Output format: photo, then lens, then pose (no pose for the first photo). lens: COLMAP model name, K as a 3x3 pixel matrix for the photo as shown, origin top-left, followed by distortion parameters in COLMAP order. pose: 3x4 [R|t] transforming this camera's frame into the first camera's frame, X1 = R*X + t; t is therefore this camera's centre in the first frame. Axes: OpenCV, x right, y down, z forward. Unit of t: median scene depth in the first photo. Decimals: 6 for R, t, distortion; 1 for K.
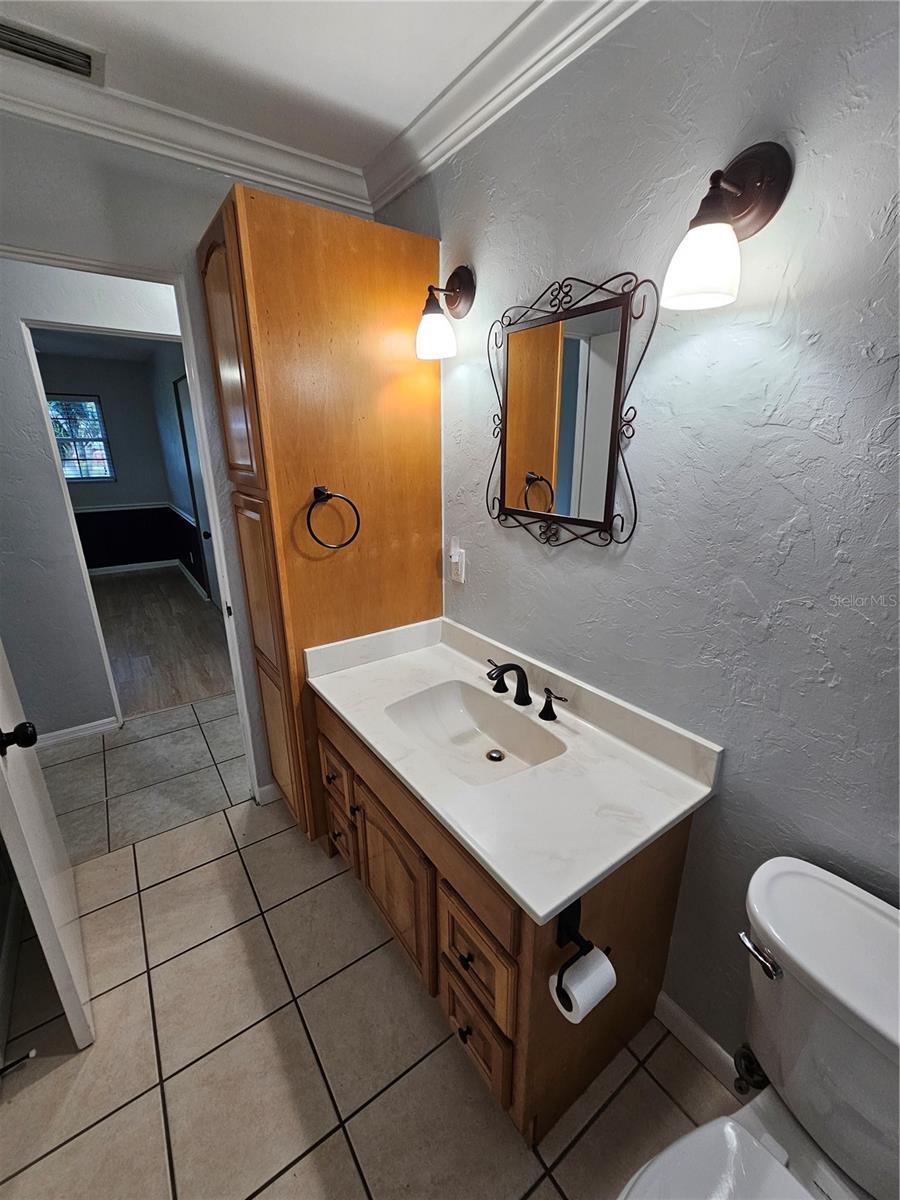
lens RADIAL K [[489.5, 0, 450.0], [0, 489.5, 600.0], [0, 0, 1]] dist [-0.000511, 0.000386]
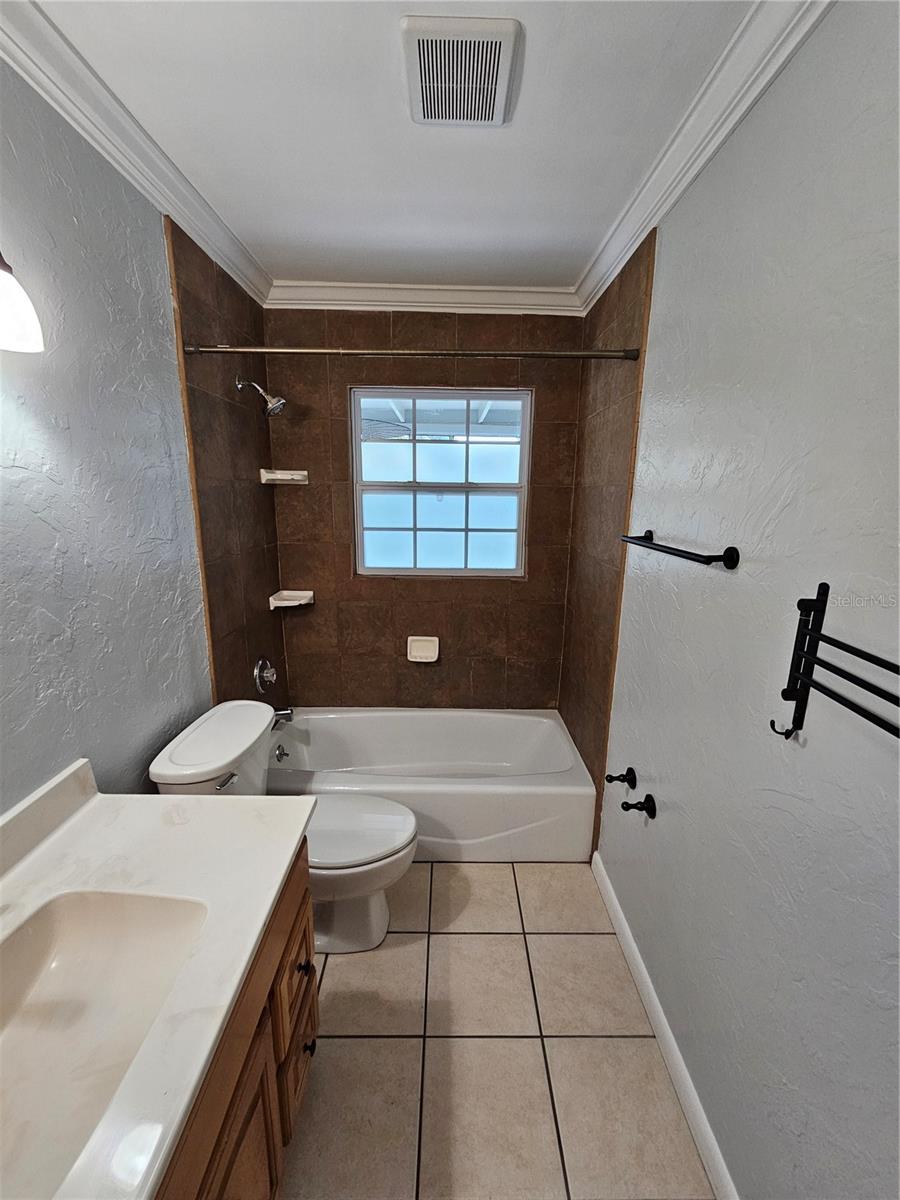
lens RADIAL K [[489.5, 0, 450.0], [0, 489.5, 600.0], [0, 0, 1]] dist [-0.000511, 0.000386]
pose [[-0.821655, -0.129099, 0.555172, -0.793738], [0.165724, 0.877824, 0.449400, -0.424039], [-0.545360, 0.461257, -0.699874, 1.362654]]
